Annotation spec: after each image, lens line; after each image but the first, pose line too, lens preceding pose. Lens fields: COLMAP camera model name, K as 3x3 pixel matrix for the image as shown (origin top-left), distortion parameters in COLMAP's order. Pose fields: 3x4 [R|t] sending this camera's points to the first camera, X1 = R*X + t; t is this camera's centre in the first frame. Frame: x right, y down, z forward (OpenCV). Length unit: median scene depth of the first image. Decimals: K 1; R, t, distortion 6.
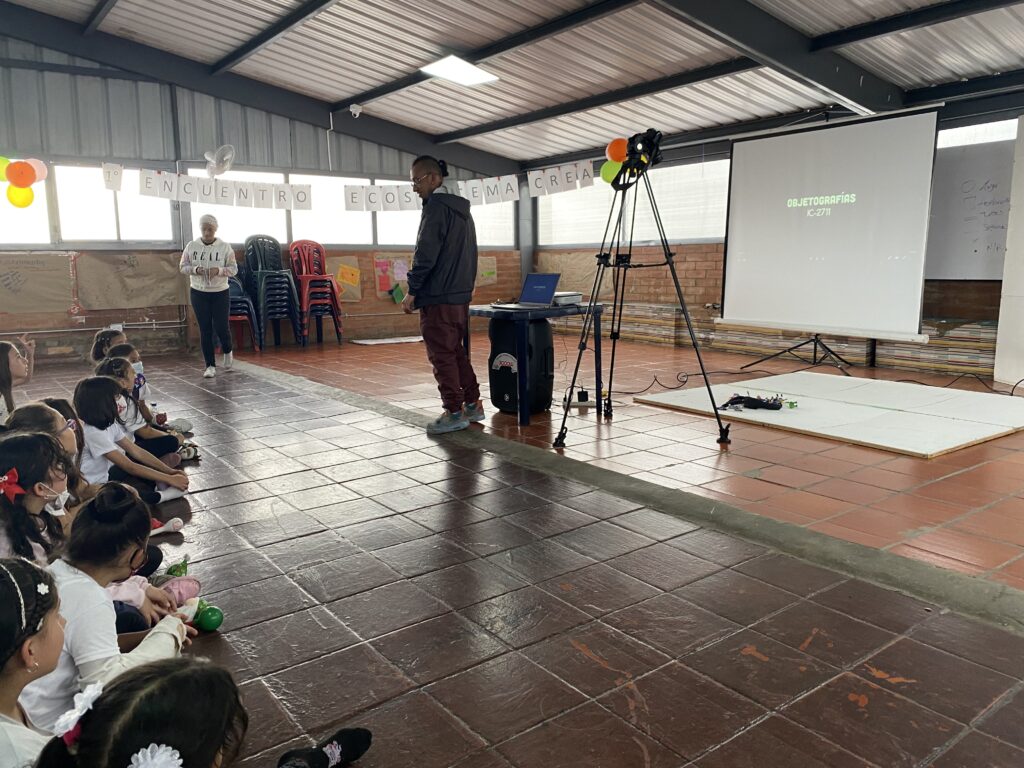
lens RADIAL K [[783.0, 0, 502.5], [0, 783.0, 375.0], [0, 0, 1]] dist [0.036762, -0.041955]
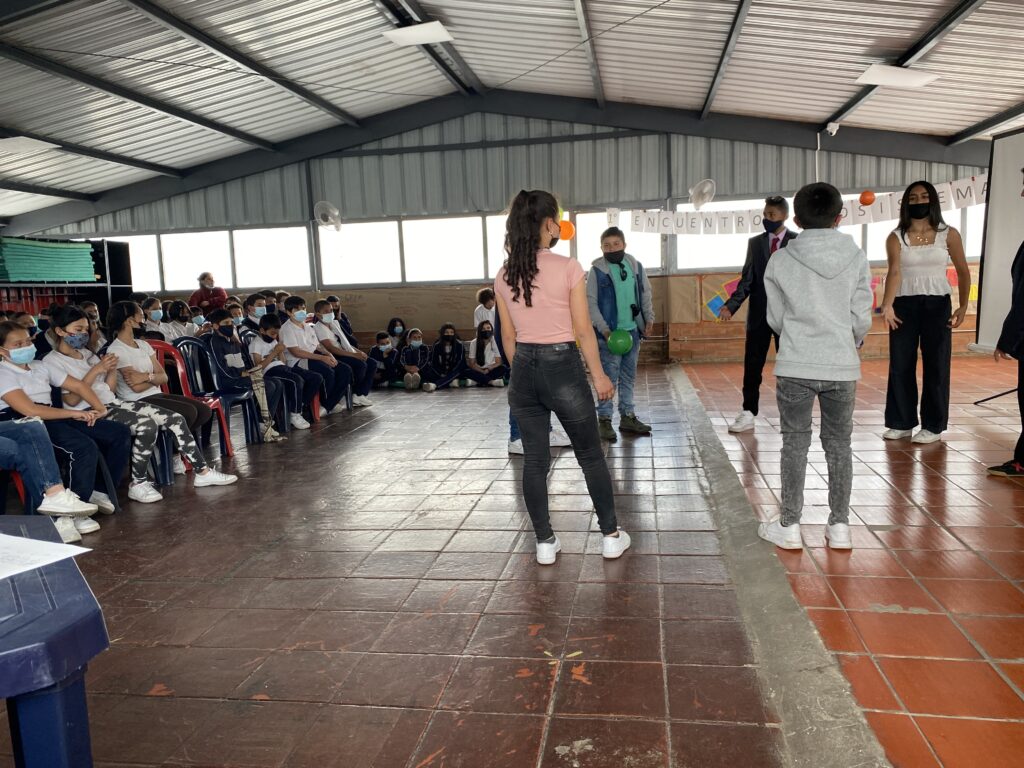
lens RADIAL K [[783.0, 0, 512.5], [0, 783.0, 396.8], [0, 0, 1]] dist [0.036762, -0.041955]
pose [[0.697827, 0.084935, -0.711212, 0.292269], [-0.073755, 0.996187, 0.046601, -0.017534], [0.712459, 0.019936, 0.701431, 0.025779]]
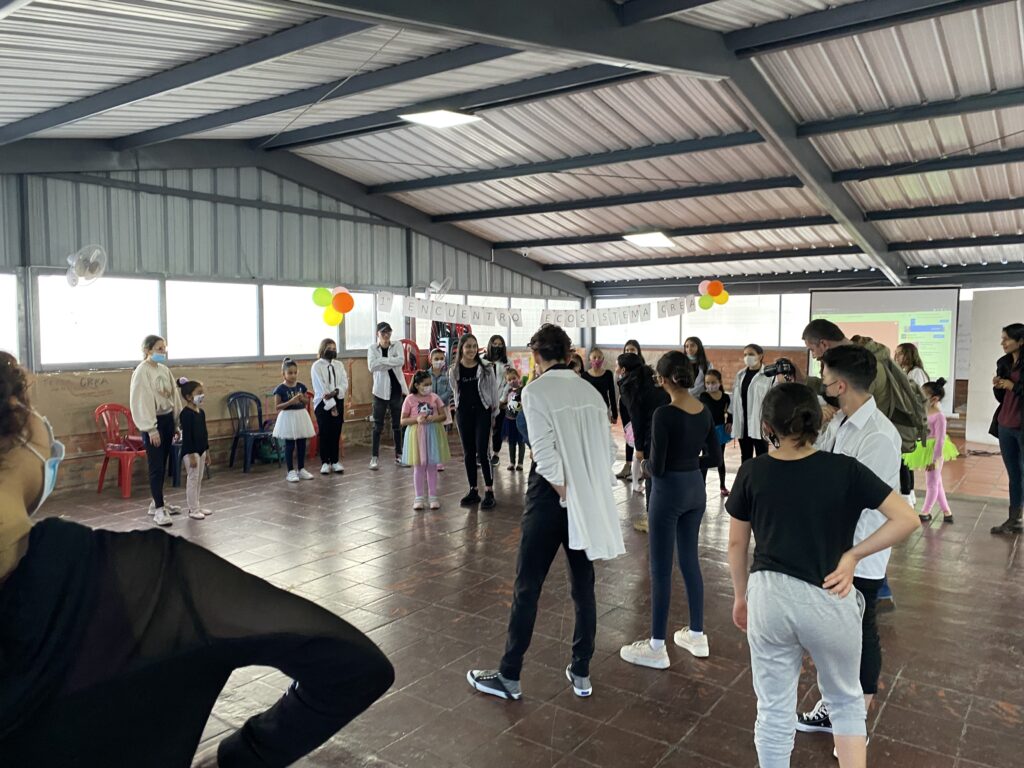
lens RADIAL K [[783.0, 0, 524.9], [0, 783.0, 373.3], [0, 0, 1]] dist [0.036762, -0.041955]
pose [[0.948532, -0.007289, 0.316597, -0.671288], [0.034855, 0.996064, -0.081495, -0.021784], [-0.314757, 0.088335, 0.945053, -0.264658]]
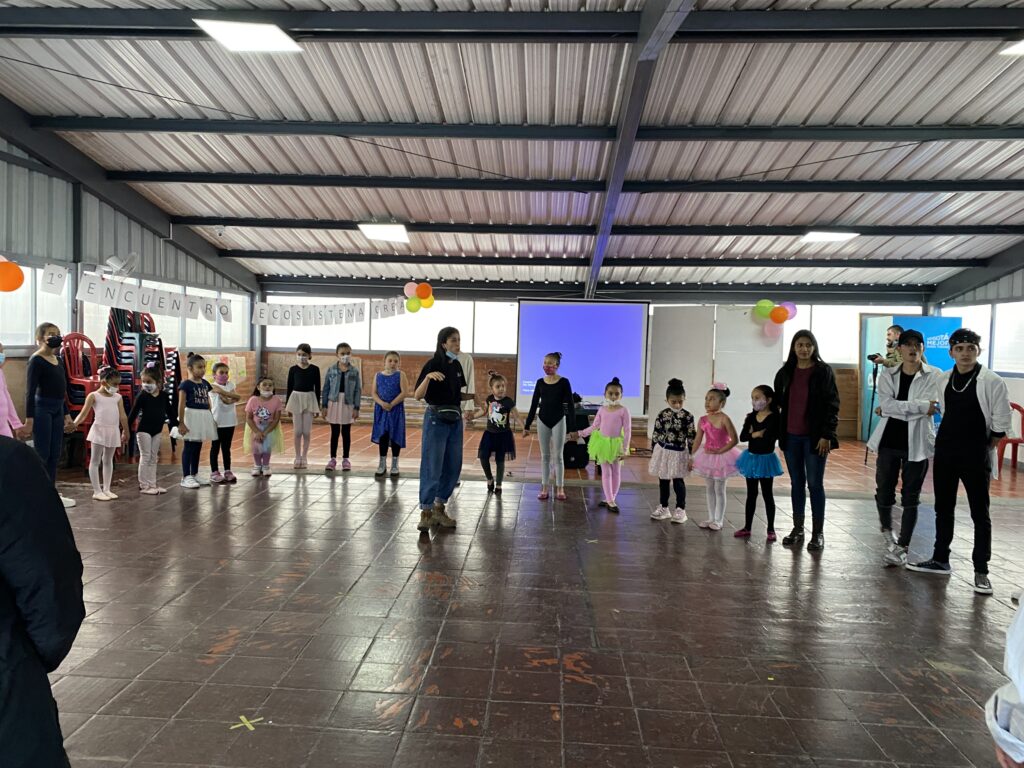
lens RADIAL K [[783.0, 0, 505.4], [0, 783.0, 385.2], [0, 0, 1]] dist [0.036762, -0.041955]
pose [[0.638558, -0.011315, 0.769491, -0.856656], [0.073082, 0.996265, -0.045998, -0.044956], [-0.766096, 0.085608, 0.636999, 0.015088]]
